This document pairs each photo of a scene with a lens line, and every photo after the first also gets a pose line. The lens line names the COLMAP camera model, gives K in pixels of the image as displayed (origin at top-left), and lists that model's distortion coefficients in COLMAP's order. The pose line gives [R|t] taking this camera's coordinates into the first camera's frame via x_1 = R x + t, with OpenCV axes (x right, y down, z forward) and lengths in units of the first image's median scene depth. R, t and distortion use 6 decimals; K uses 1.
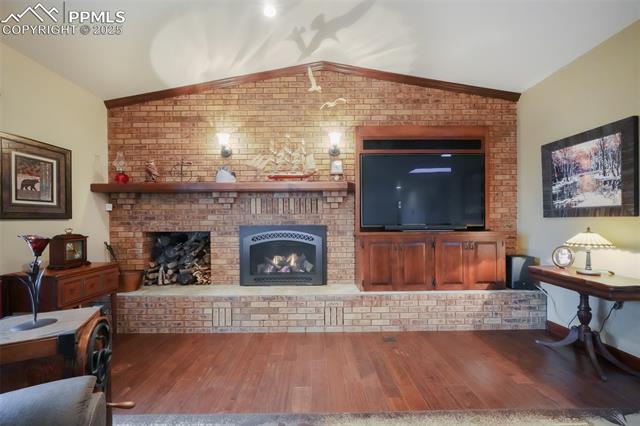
lens RADIAL K [[253.4, 0, 319.9], [0, 253.4, 222.7], [0, 0, 1]] dist [-0.007068, 0.000010]
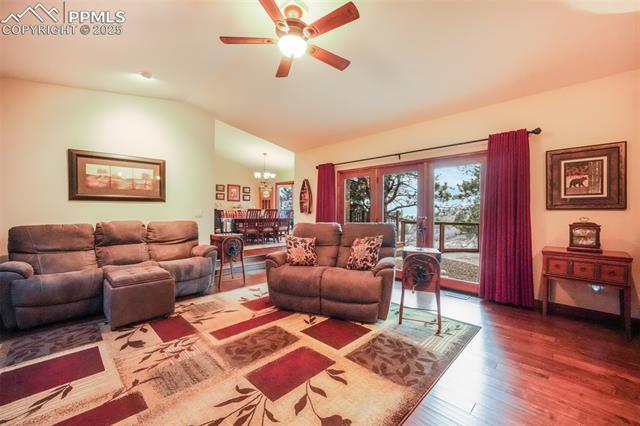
lens RADIAL K [[263.2, 0, 320.0], [0, 263.2, 213.0], [0, 0, 1]] dist [-0.001428, -0.000052]
pose [[-0.711550, 0.008916, -0.702579, 0.528839], [-0.004312, 0.999845, 0.017056, -0.009305], [0.702622, 0.015166, -0.711402, 0.742780]]
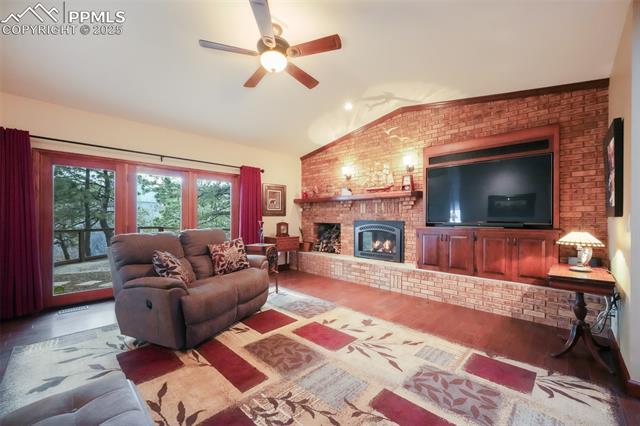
lens RADIAL K [[258.1, 0, 318.7], [0, 258.1, 217.0], [0, 0, 1]] dist [-0.000605, -0.000044]
pose [[0.712910, 0.008592, -0.701203, 0.710782], [-0.014021, 0.999900, -0.002003, -0.003113], [0.701115, 0.011259, 0.712959, -0.372992]]
